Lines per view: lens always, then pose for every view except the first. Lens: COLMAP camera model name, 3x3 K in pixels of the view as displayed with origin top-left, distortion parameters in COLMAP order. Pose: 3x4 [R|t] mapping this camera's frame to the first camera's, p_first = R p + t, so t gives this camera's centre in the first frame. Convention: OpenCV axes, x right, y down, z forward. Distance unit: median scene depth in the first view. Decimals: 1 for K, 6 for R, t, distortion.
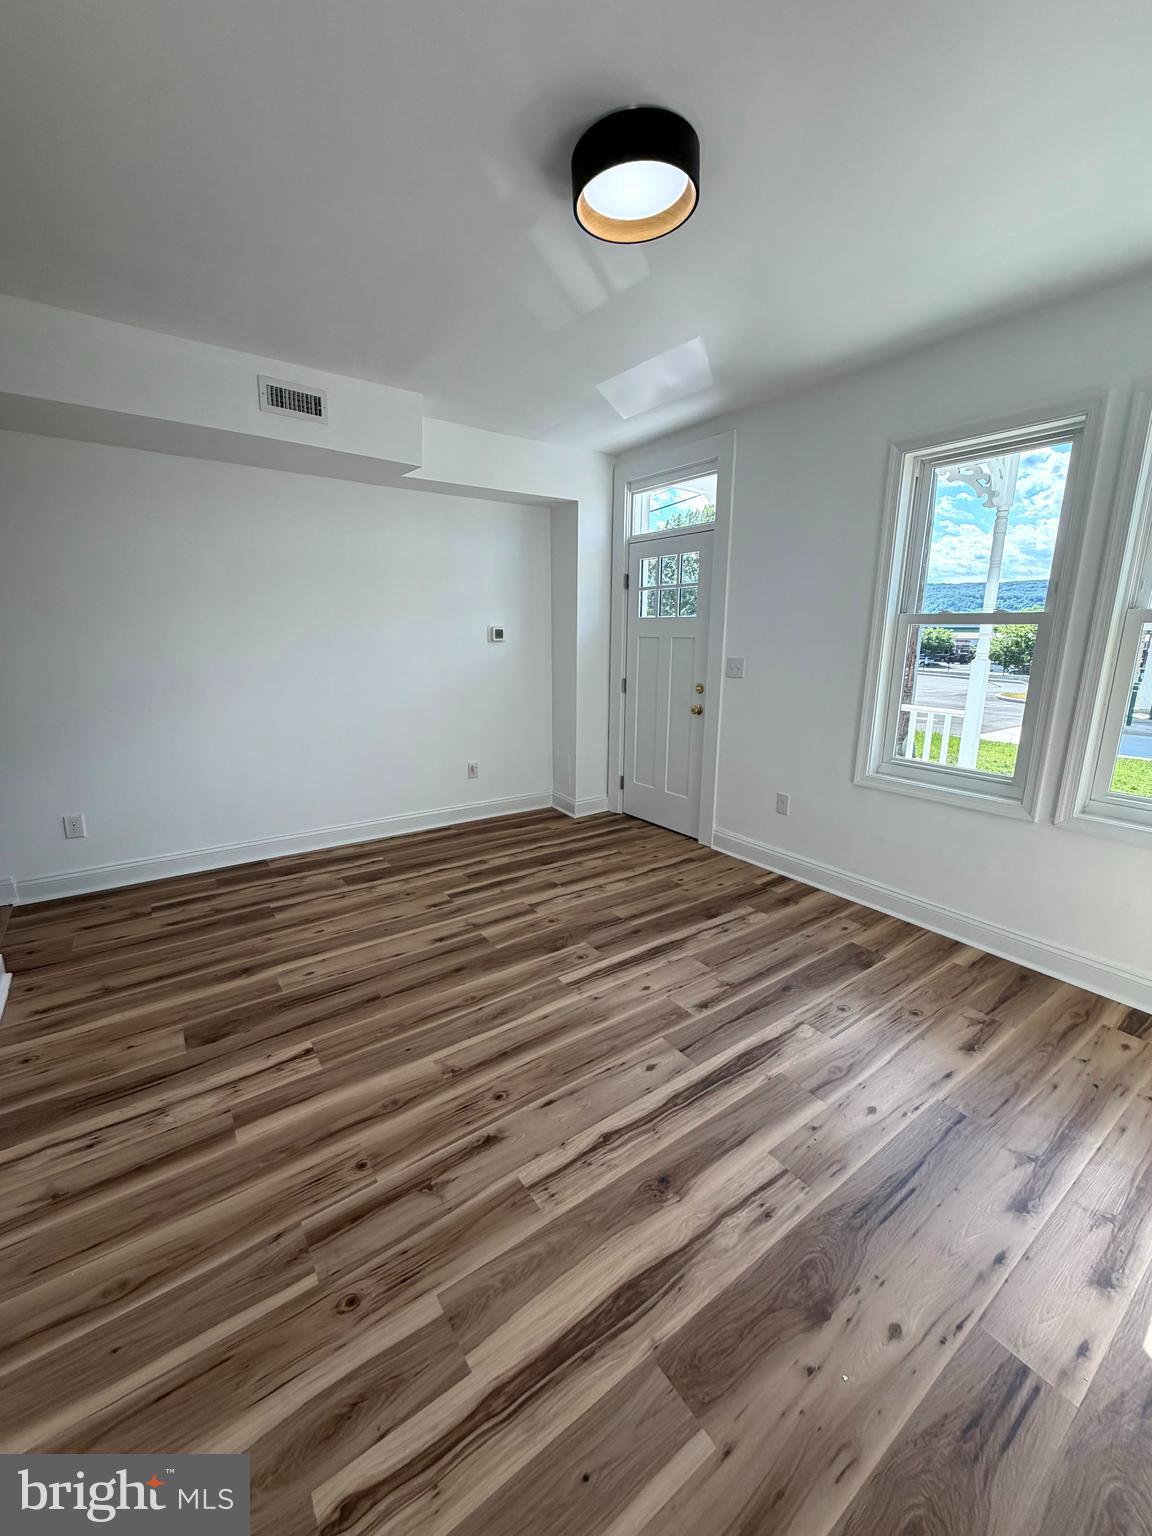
lens RADIAL K [[618.8, 0, 576.3], [0, 618.8, 764.2], [0, 0, 1]] dist [-0.000052, 0.000831]
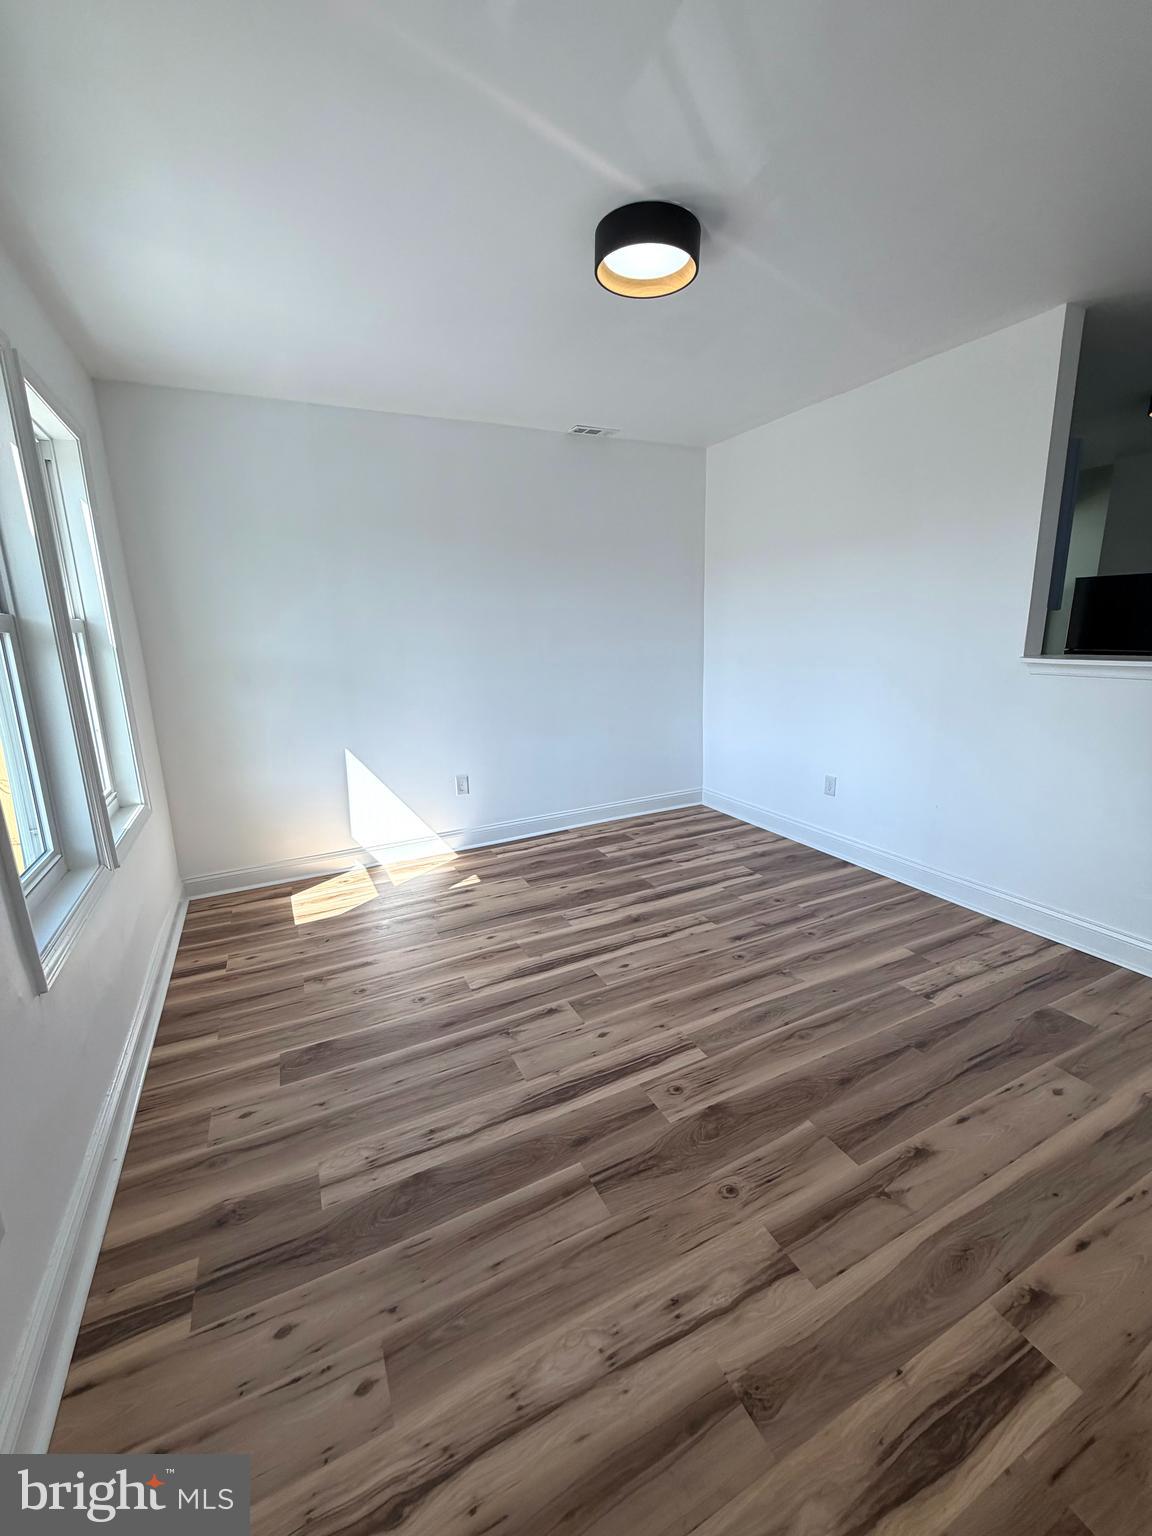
lens RADIAL K [[618.8, 0, 572.6], [0, 618.8, 765.2], [0, 0, 1]] dist [-0.000052, 0.000831]
pose [[-0.984806, -0.015289, 0.172985, 0.009485], [0.060208, 0.904275, 0.422683, -0.383265], [-0.162889, 0.426676, -0.889615, 1.740205]]
